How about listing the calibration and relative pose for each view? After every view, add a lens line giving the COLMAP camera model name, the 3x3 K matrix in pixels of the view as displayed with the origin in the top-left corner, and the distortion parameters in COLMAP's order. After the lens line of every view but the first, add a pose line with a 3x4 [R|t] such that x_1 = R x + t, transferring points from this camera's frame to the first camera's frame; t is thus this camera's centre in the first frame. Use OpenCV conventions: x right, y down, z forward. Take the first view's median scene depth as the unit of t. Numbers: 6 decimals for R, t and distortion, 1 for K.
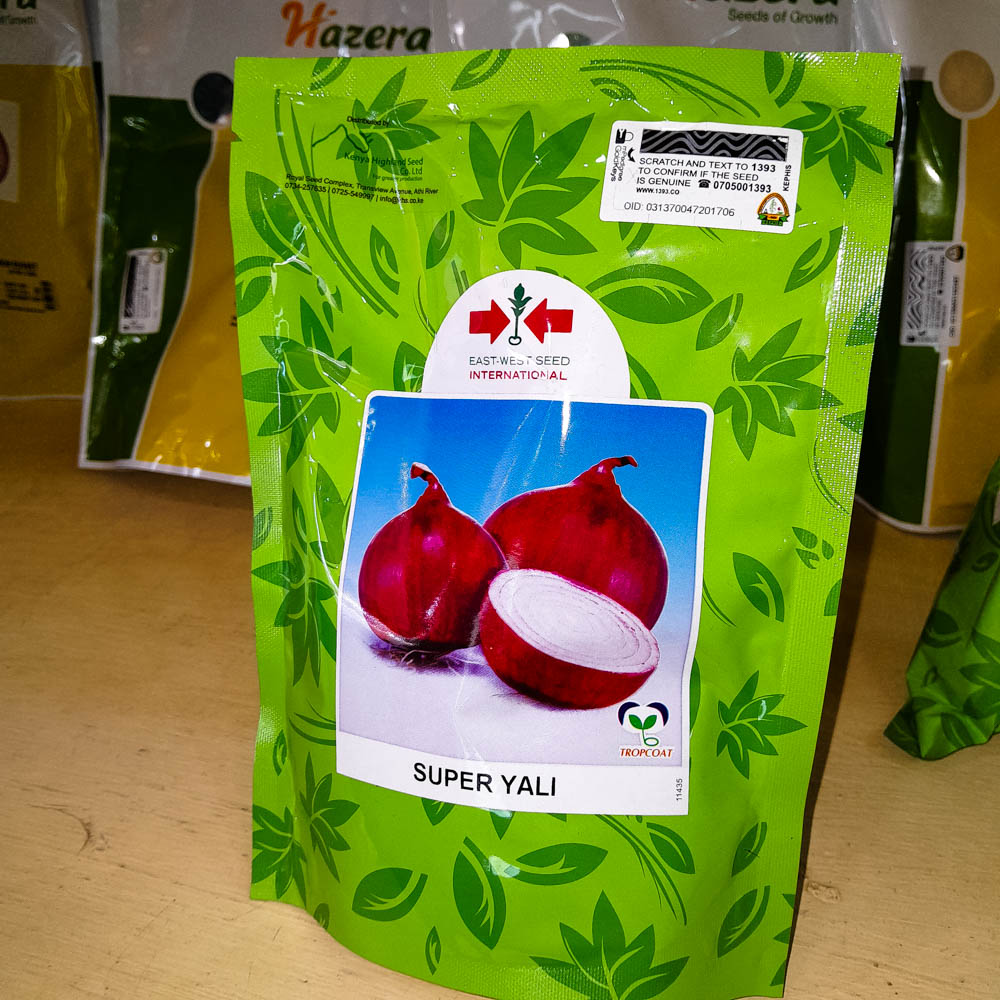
lens RADIAL K [[1267.8, 0, 500.0], [0, 1267.8, 500.0], [0, 0, 1]] dist [0.111328, -0.444647]
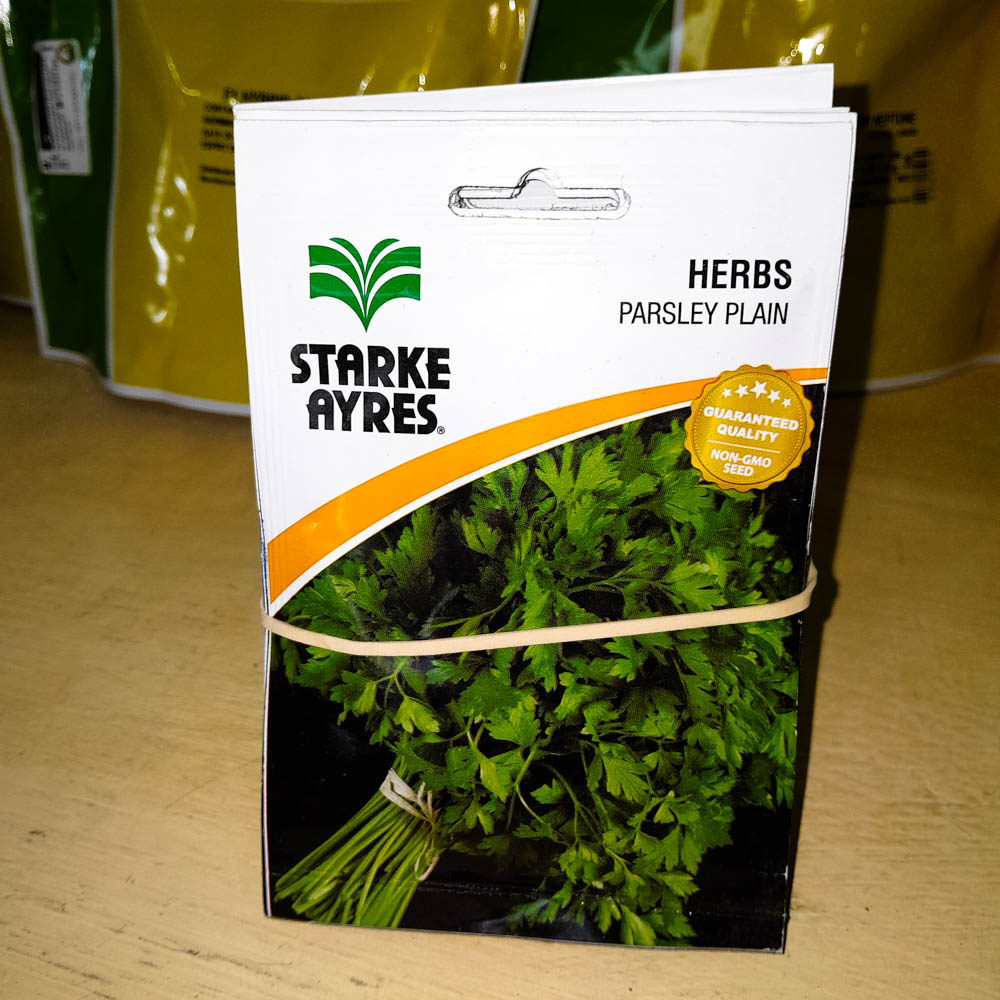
lens RADIAL K [[1267.8, 0, 500.0], [0, 1267.8, 500.0], [0, 0, 1]] dist [0.111328, -0.444647]
pose [[0.998231, -0.047841, -0.035305, -0.026484], [0.051383, 0.992888, 0.107395, -0.014084], [0.029916, -0.109019, 0.993589, 0.381523]]
